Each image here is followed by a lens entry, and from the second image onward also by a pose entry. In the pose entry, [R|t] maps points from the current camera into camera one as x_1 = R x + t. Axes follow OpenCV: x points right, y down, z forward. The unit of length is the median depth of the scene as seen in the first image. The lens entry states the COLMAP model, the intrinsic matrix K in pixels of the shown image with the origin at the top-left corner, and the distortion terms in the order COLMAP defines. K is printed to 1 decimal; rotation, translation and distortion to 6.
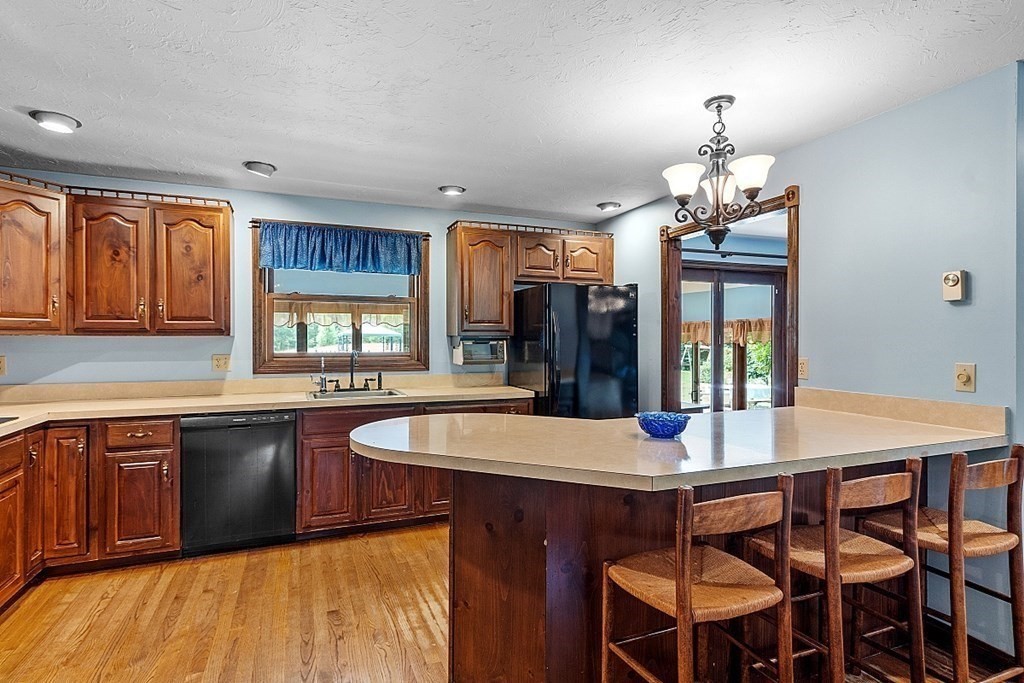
lens RADIAL K [[577.2, 0, 512.0], [0, 577.2, 341.5], [0, 0, 1]] dist [-0.000783, -0.000074]
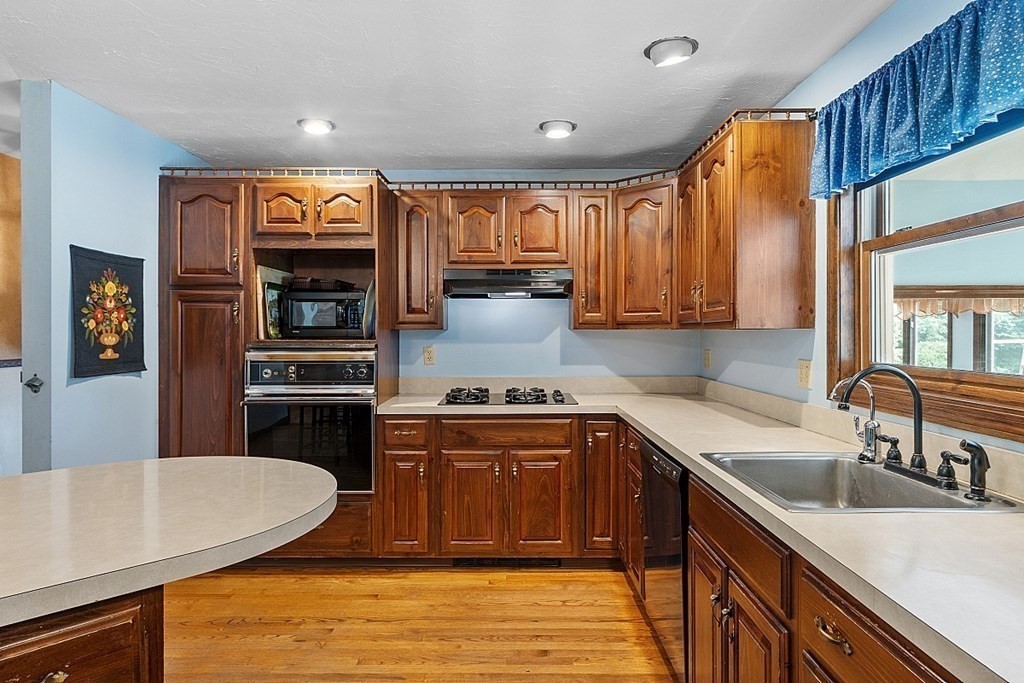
lens RADIAL K [[577.2, 0, 512.0], [0, 577.2, 341.5], [0, 0, 1]] dist [-0.000783, -0.000074]
pose [[-0.361405, 0.015101, -0.932287, 0.190706], [-0.006445, 0.999805, 0.018693, -0.006553], [0.932387, 0.012764, -0.361237, 1.094200]]
